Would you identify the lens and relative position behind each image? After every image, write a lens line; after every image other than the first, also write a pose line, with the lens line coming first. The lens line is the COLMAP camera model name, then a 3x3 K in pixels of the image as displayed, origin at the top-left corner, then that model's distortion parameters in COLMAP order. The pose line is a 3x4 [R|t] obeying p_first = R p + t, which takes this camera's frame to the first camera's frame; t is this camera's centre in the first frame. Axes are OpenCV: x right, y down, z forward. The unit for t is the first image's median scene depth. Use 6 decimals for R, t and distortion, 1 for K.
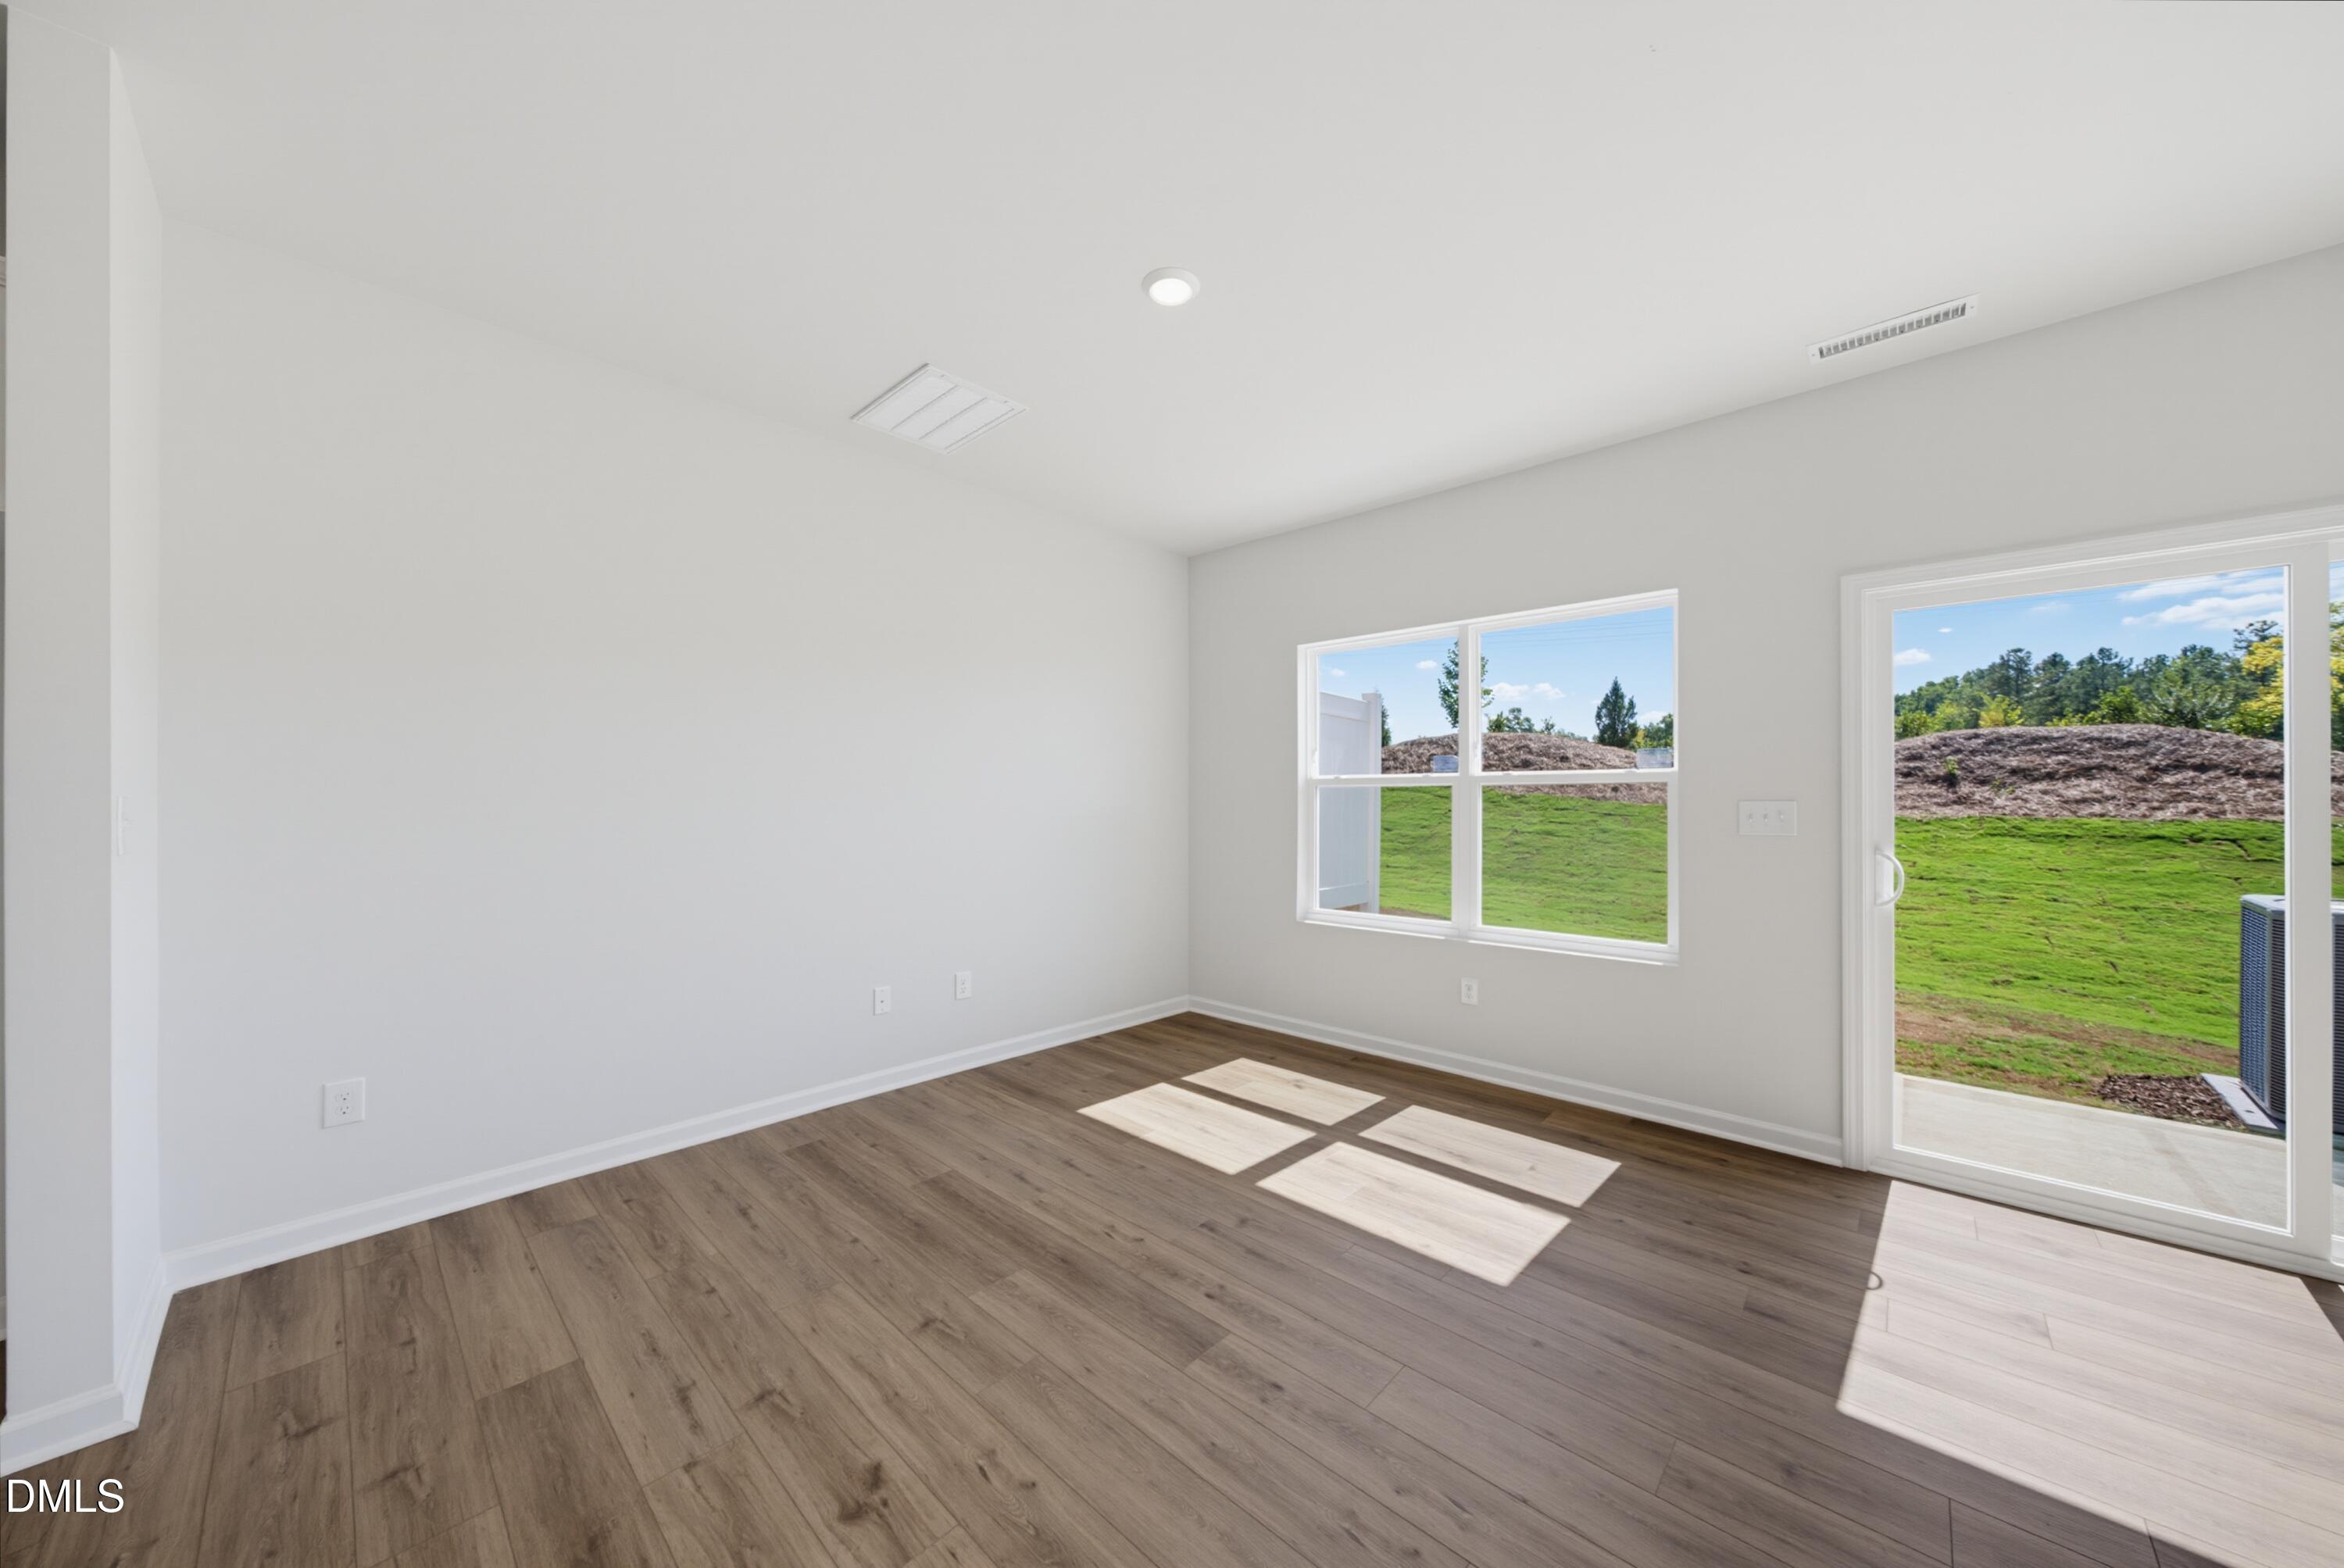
lens RADIAL K [[822.8, 0, 1170.8], [0, 822.8, 797.8], [0, 0, 1]] dist [-0.013448, -0.000036]
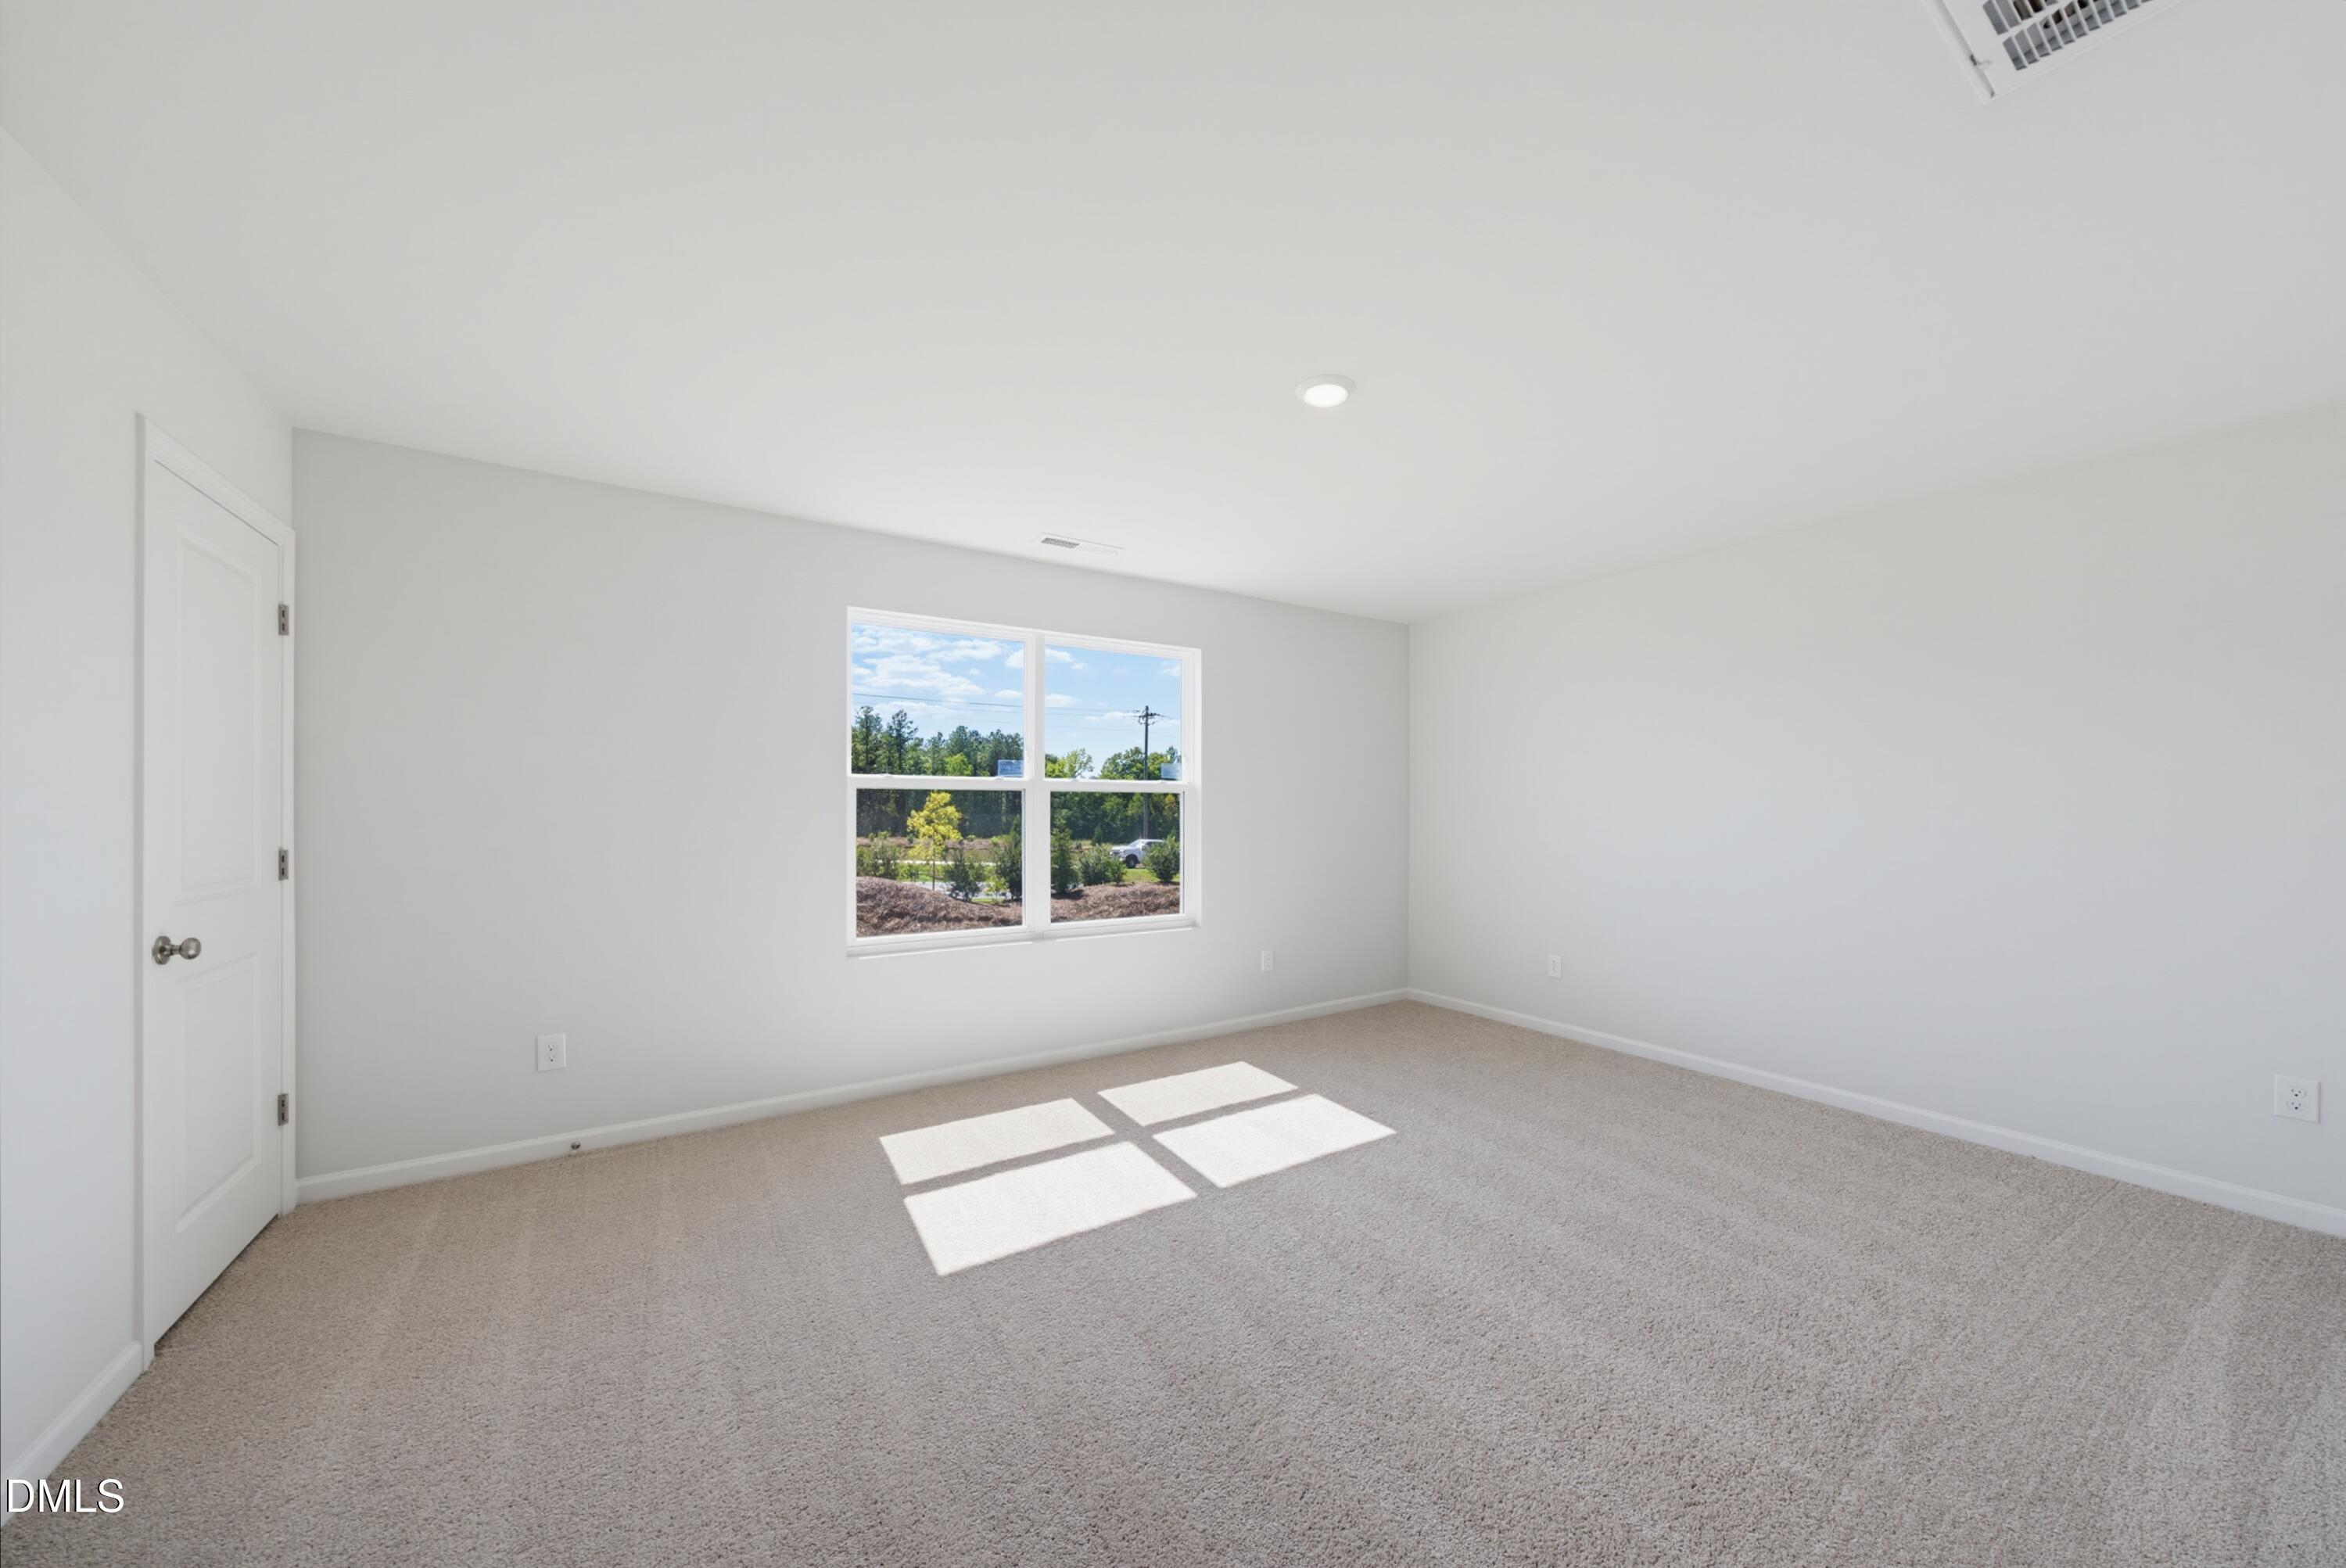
lens RADIAL K [[823.6, 0, 1171.8], [0, 823.6, 797.8], [0, 0, 1]] dist [-0.013448, -0.000036]
pose [[0.230152, 0.004820, 0.973143, -0.728322], [-0.003534, 0.999985, -0.004117, -0.001132], [-0.973148, -0.002491, 0.230166, 0.677134]]
